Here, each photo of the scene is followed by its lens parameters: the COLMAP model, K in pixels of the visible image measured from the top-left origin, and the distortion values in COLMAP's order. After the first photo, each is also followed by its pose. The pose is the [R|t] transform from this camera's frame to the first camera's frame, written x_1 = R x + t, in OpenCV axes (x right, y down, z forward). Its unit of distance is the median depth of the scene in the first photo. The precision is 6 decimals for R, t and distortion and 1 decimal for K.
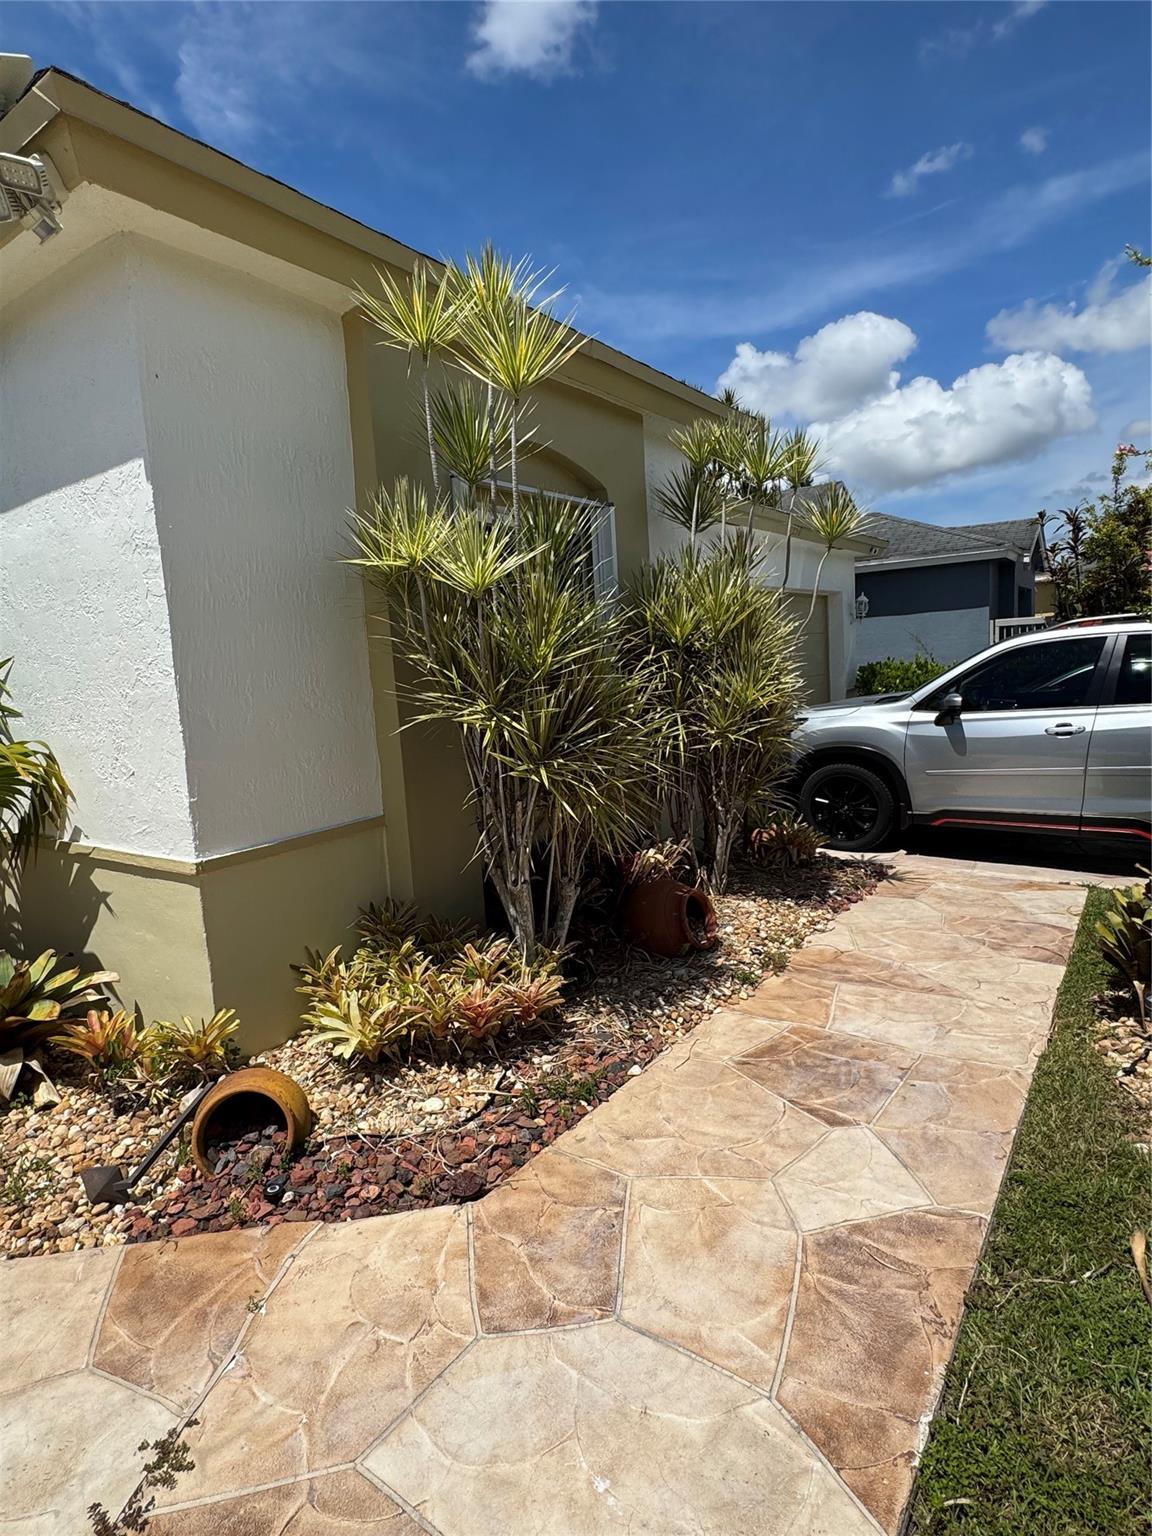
lens RADIAL K [[842.1, 0, 570.8], [0, 842.1, 772.7], [0, 0, 1]] dist [-0.005448, -0.000292]
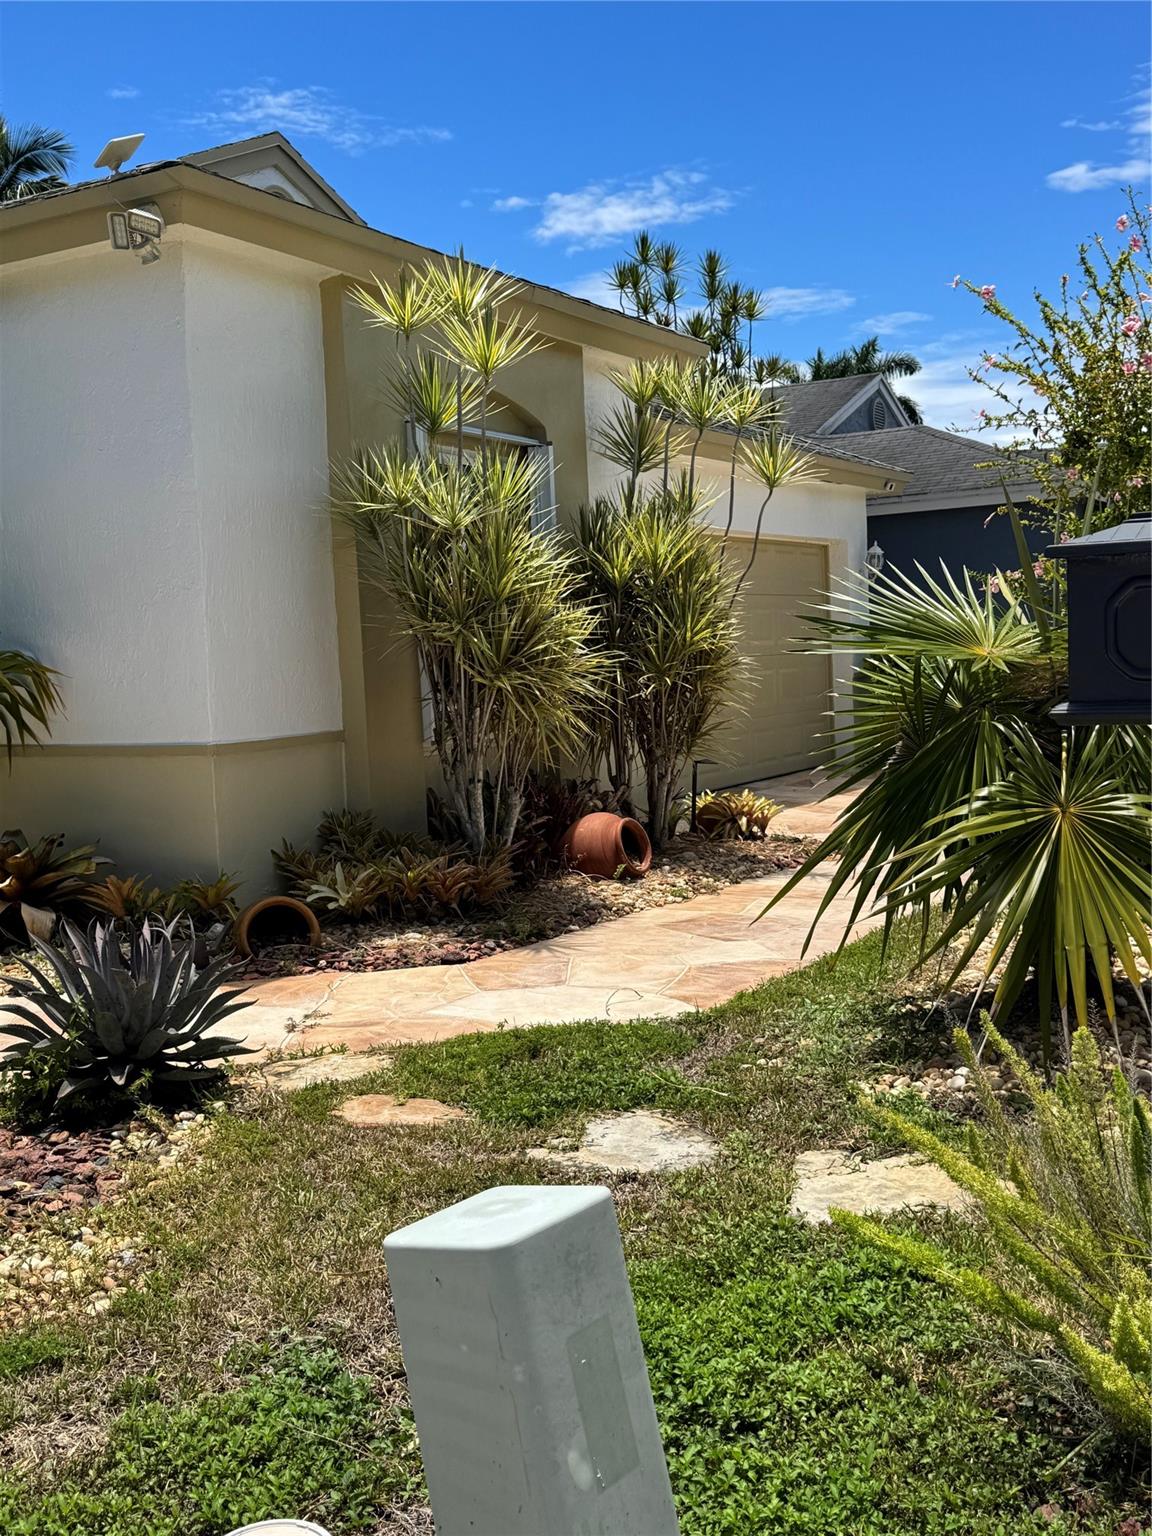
lens RADIAL K [[1609.5, 0, 578.1], [0, 1609.5, 767.6], [0, 0, 1]] dist [0.013425, 0.000000]
pose [[0.995170, 0.016450, 0.096776, -0.124949], [-0.010232, 0.997872, -0.064402, 0.233357], [-0.097629, 0.063100, 0.993220, -1.109907]]
